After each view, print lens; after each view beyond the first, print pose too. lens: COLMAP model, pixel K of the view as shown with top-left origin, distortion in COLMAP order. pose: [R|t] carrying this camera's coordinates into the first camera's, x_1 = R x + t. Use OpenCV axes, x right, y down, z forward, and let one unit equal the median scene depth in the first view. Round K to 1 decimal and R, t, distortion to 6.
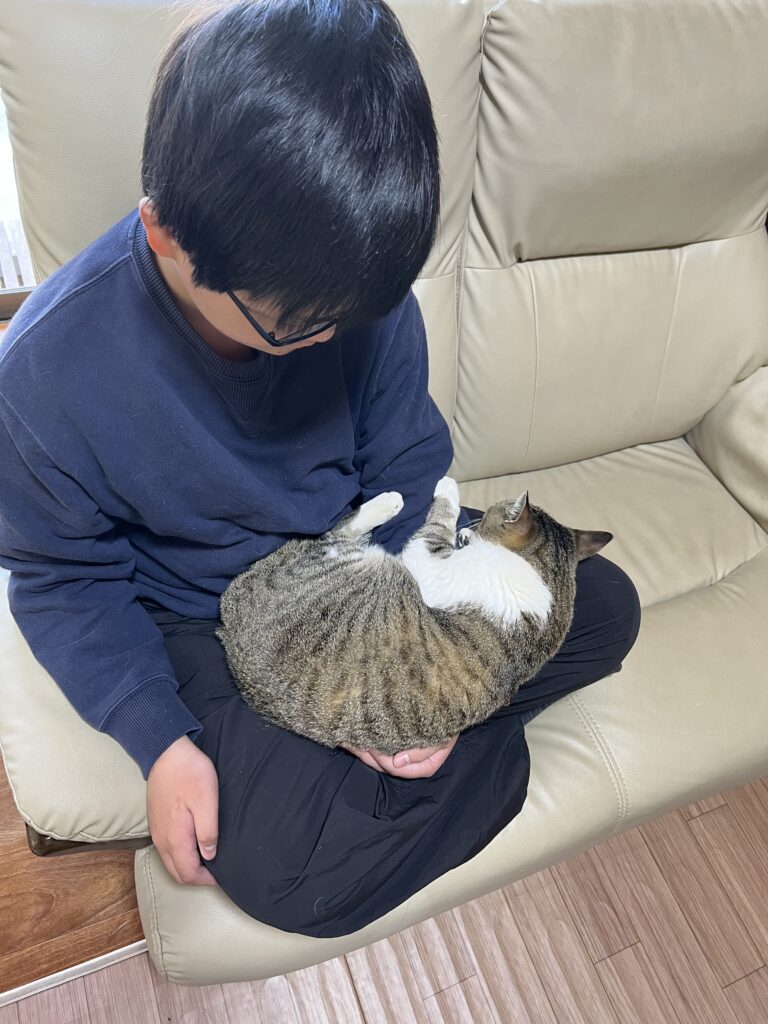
lens RADIAL K [[773.0, 0, 384.4], [0, 773.0, 514.4], [0, 0, 1]] dist [0.030890, -0.032955]
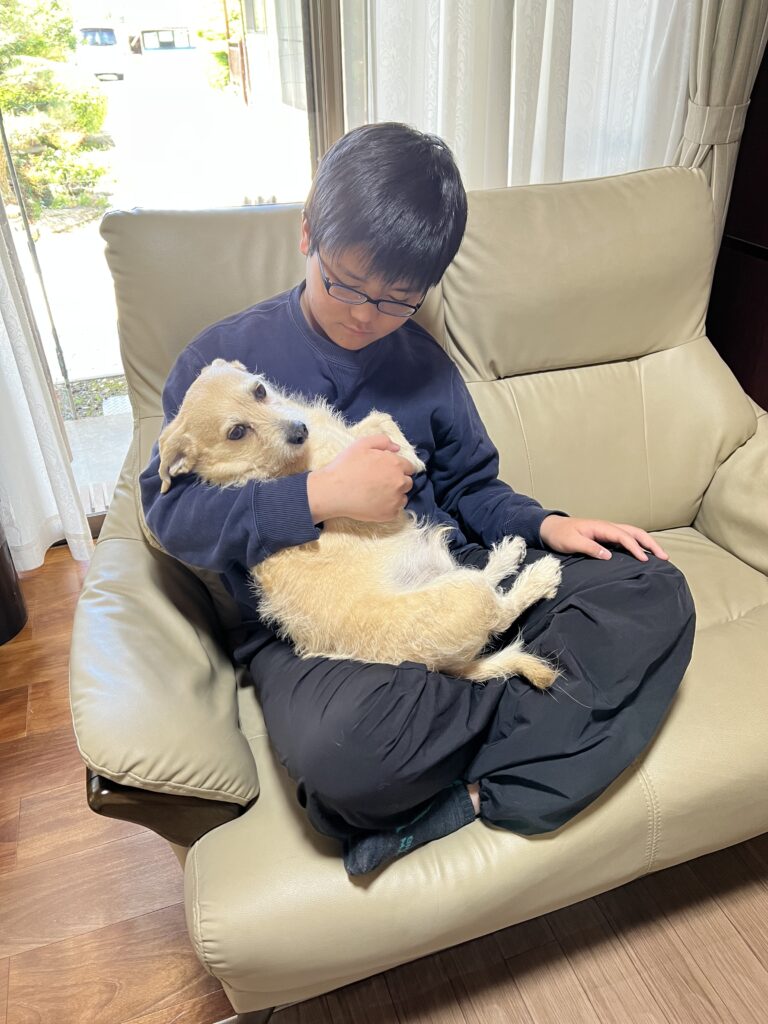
lens RADIAL K [[773.0, 0, 381.3], [0, 773.0, 508.9], [0, 0, 1]] dist [0.030890, -0.032955]
pose [[0.985194, -0.124341, -0.118037, 0.102260], [0.071076, 0.922748, -0.378793, 0.308449], [0.156017, 0.364795, 0.917923, -0.092921]]
